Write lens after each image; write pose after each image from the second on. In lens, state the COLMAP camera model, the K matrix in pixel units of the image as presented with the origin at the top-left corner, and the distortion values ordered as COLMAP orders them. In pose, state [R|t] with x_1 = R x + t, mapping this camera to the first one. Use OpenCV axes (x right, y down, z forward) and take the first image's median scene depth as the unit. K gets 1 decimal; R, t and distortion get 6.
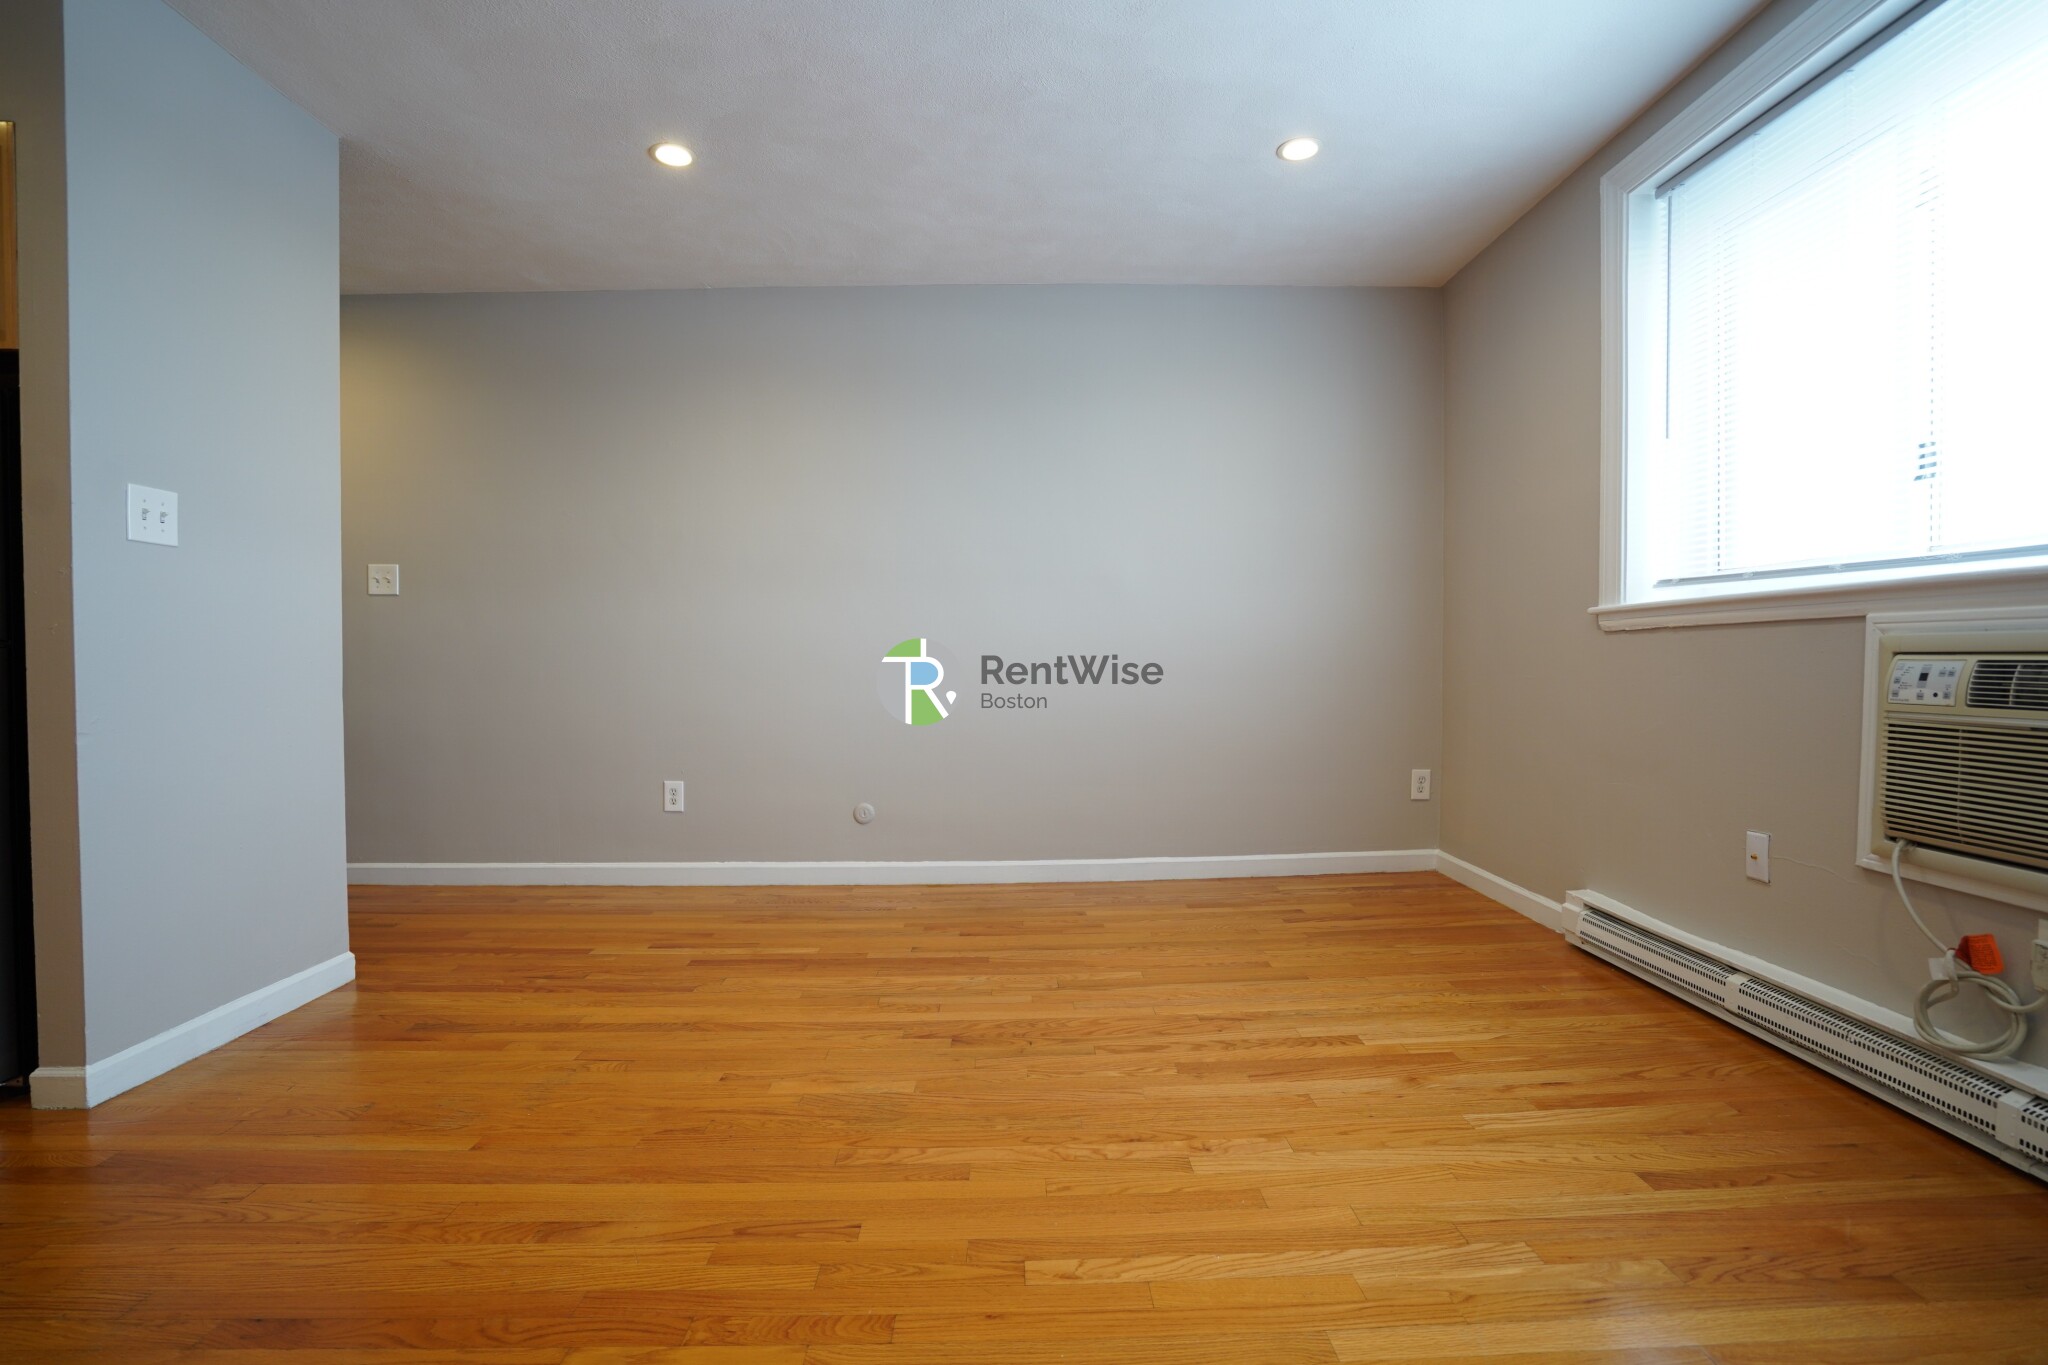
lens RADIAL K [[960.1, 0, 1024.0], [0, 960.1, 682.5], [0, 0, 1]] dist [-0.031724, 0.012392]
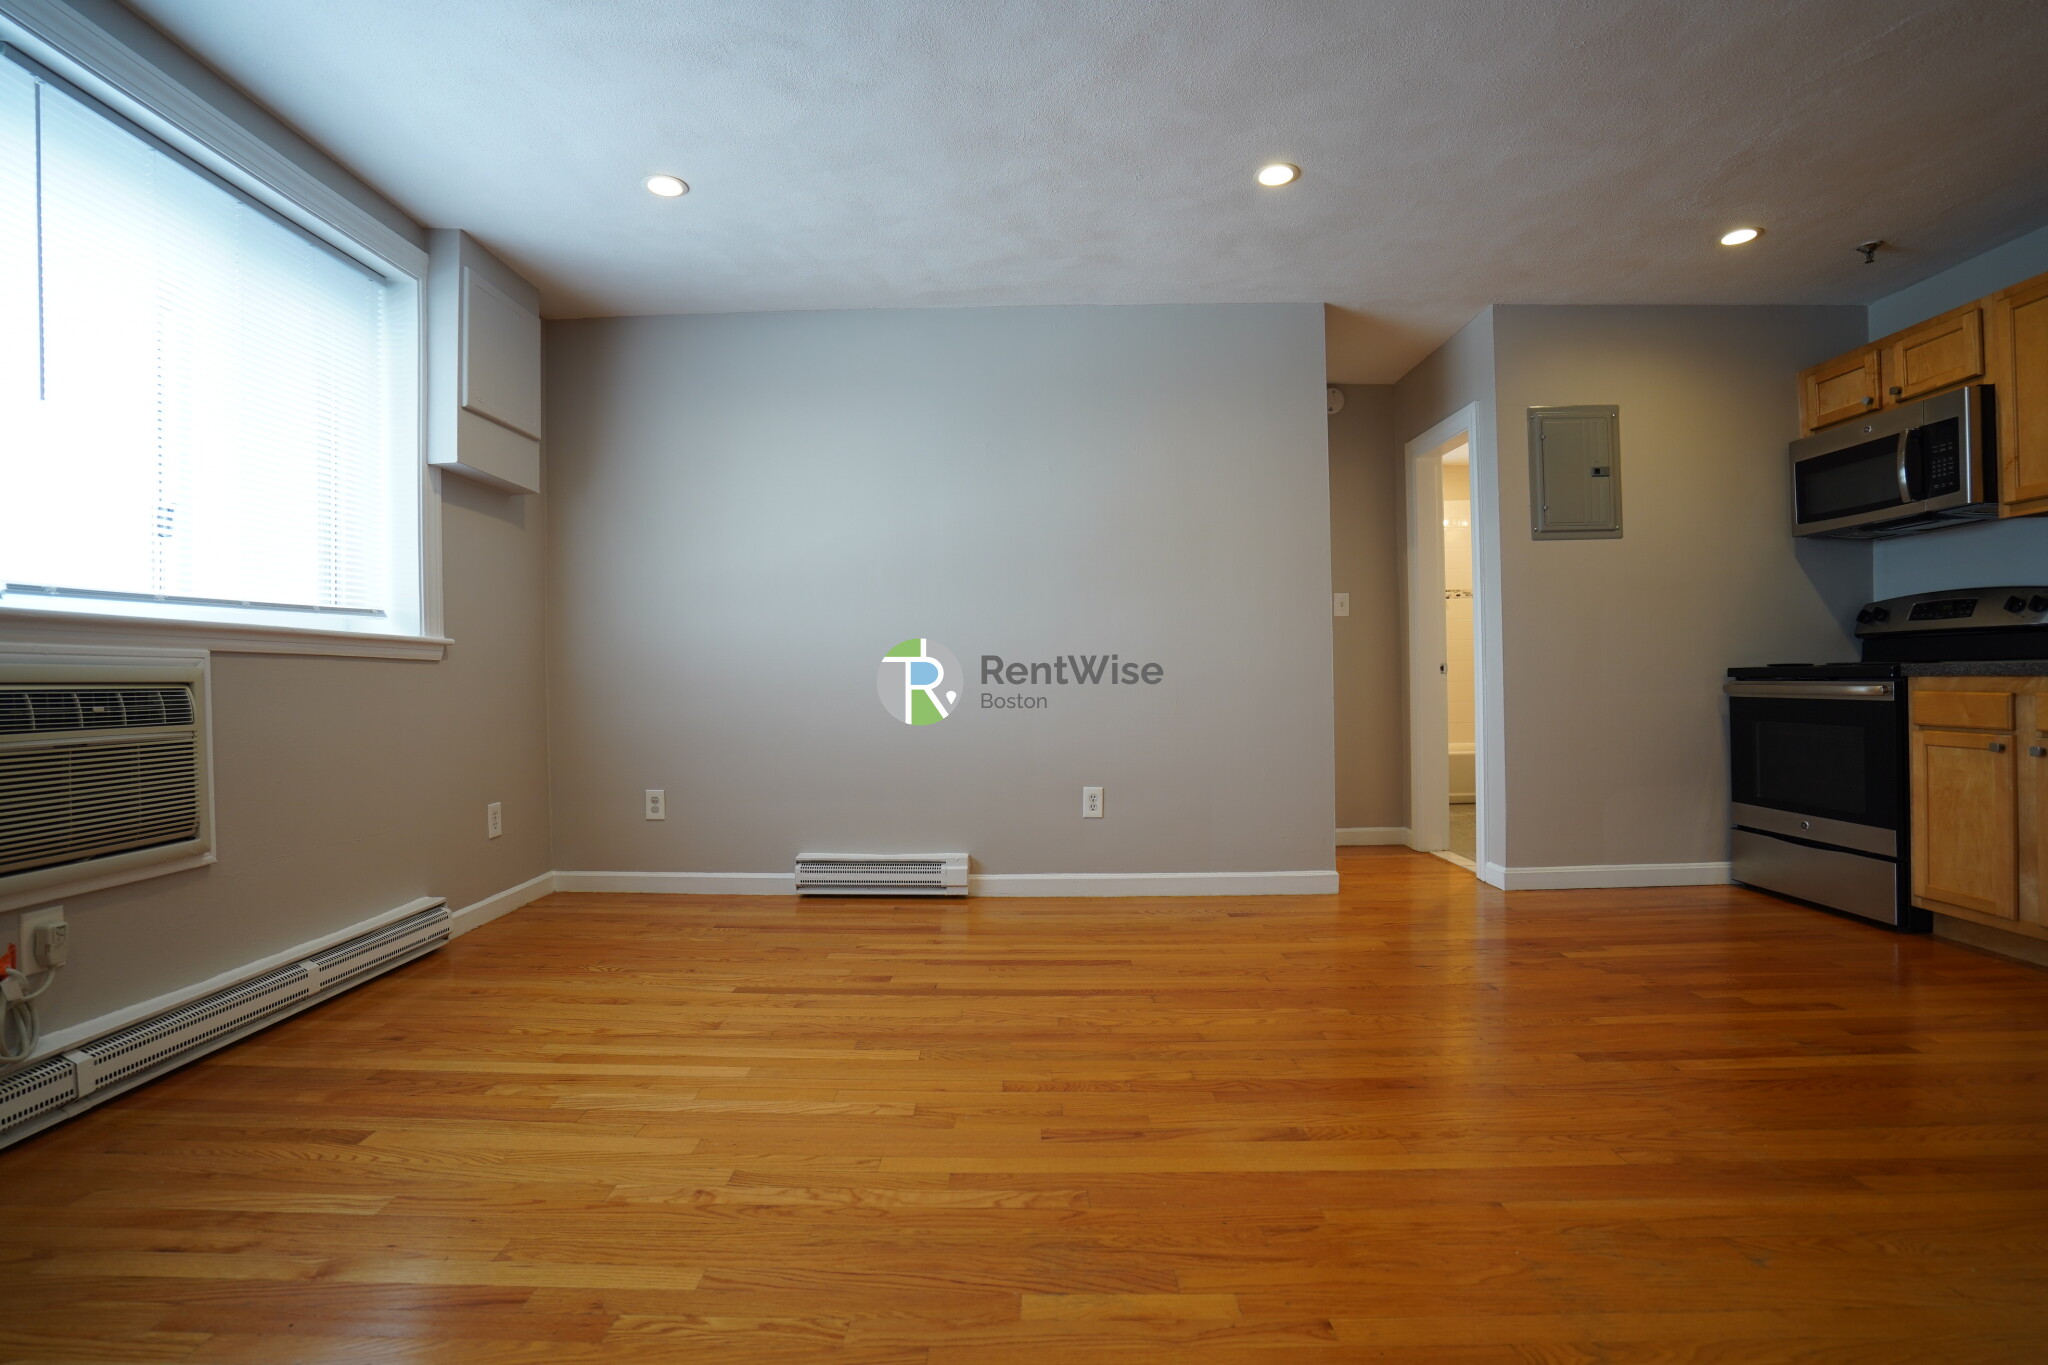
lens RADIAL K [[960.1, 0, 1024.0], [0, 960.1, 682.5], [0, 0, 1]] dist [-0.031724, 0.012392]
pose [[-0.999696, 0.018942, 0.015766, -0.156479], [0.019454, 0.999268, 0.032932, -0.043758], [-0.015131, 0.033229, -0.999333, 1.918254]]
